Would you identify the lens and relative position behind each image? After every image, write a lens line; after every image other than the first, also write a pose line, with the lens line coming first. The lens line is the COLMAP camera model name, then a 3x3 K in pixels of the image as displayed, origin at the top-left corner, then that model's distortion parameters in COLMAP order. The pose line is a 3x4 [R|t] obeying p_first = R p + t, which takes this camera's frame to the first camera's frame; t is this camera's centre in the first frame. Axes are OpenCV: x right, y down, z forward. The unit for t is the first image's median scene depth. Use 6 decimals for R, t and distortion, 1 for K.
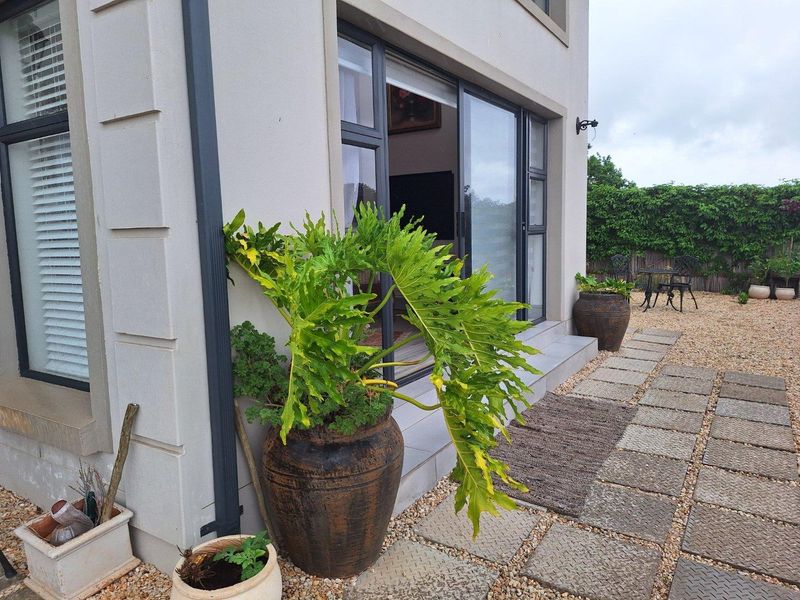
lens RADIAL K [[561.6, 0, 399.0], [0, 561.6, 292.1], [0, 0, 1]] dist [0.042455, -0.049284]
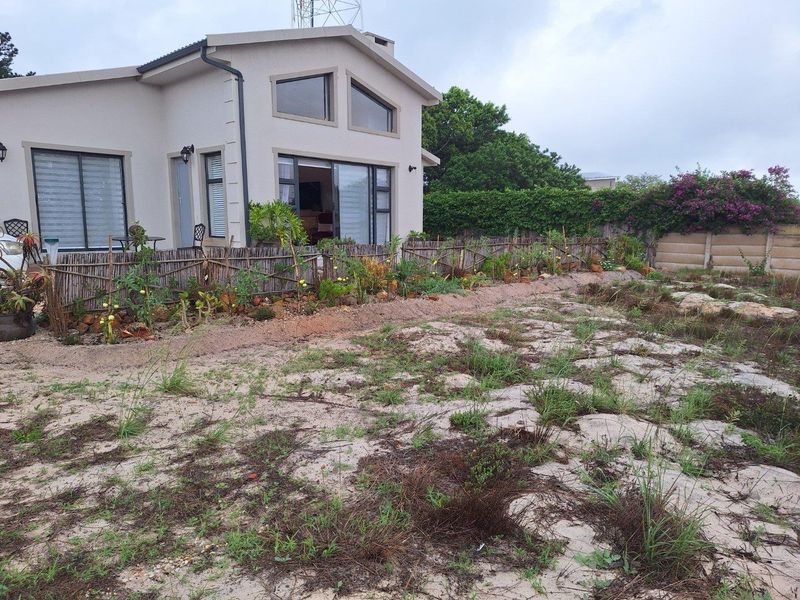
lens RADIAL K [[561.6, 0, 397.3], [0, 561.6, 307.0], [0, 0, 1]] dist [0.042455, -0.049284]
pose [[0.981204, 0.051217, -0.186051, 1.662942], [-0.044941, 0.998274, 0.037795, 0.476215], [0.187666, -0.028724, 0.981813, -3.143992]]
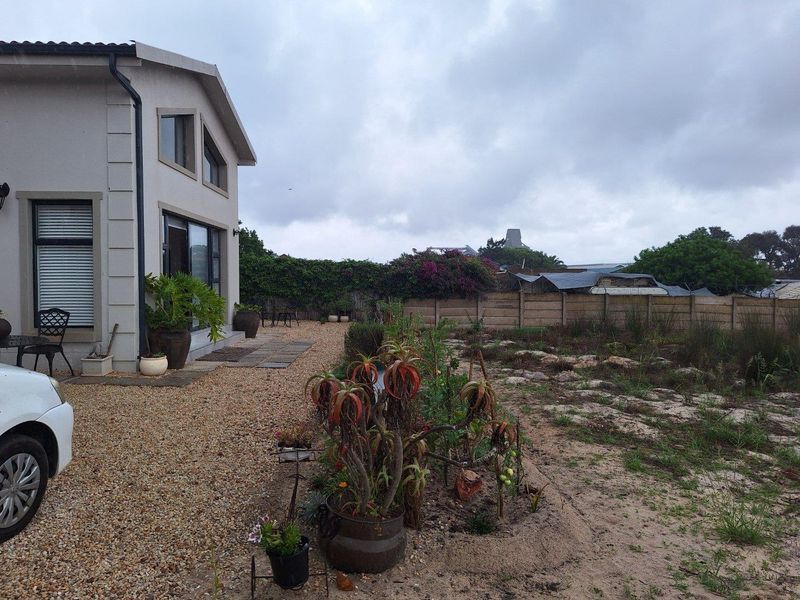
lens RADIAL K [[561.6, 0, 395.0], [0, 561.6, 298.4], [0, 0, 1]] dist [0.042455, -0.049284]
pose [[0.831806, 0.009057, 0.554993, -0.781335], [0.038399, 0.996533, -0.073813, 0.290967], [-0.553737, 0.082710, 0.828574, -2.366830]]
